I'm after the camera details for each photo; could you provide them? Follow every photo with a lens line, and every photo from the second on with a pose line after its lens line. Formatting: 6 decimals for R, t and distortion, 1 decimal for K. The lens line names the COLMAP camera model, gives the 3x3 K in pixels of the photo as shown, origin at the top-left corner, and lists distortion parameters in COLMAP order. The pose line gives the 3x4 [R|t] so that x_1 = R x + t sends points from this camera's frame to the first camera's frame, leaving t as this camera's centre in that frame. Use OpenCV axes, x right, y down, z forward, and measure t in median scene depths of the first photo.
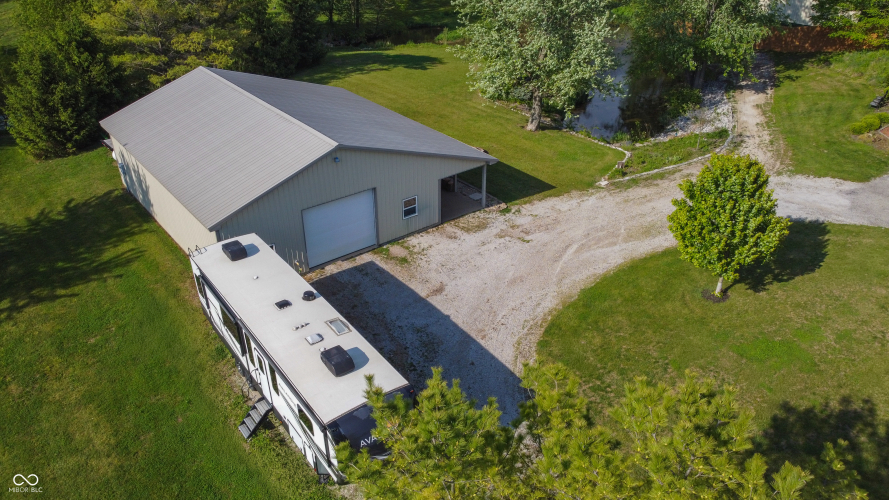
lens RADIAL K [[667.2, 0, 444.5], [0, 667.2, 250.0], [0, 0, 1]] dist [-0.001237, -0.003906]
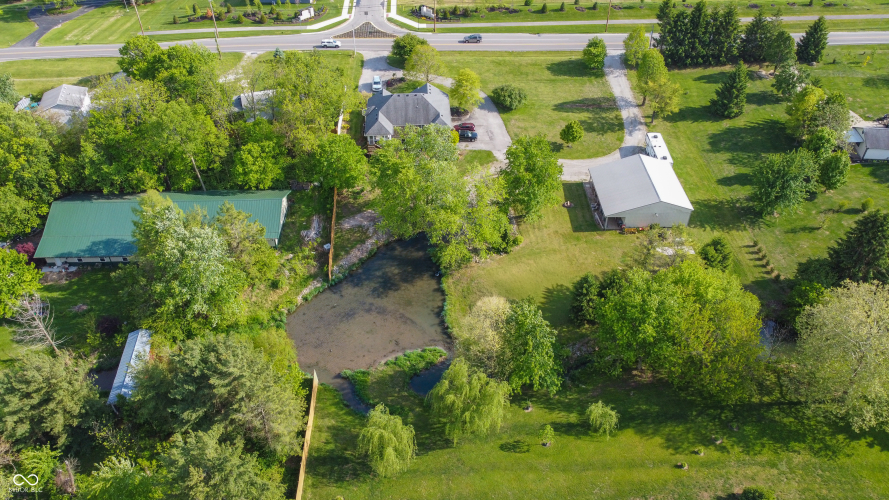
lens RADIAL K [[662.4, 0, 433.0], [0, 662.4, 250.3], [0, 0, 1]] dist [0.000195, -0.000306]
pose [[-0.792304, -0.398206, 0.462262, -1.251646], [0.312740, 0.385487, 0.868098, -3.854366], [-0.523878, 0.832365, -0.180888, 2.809231]]
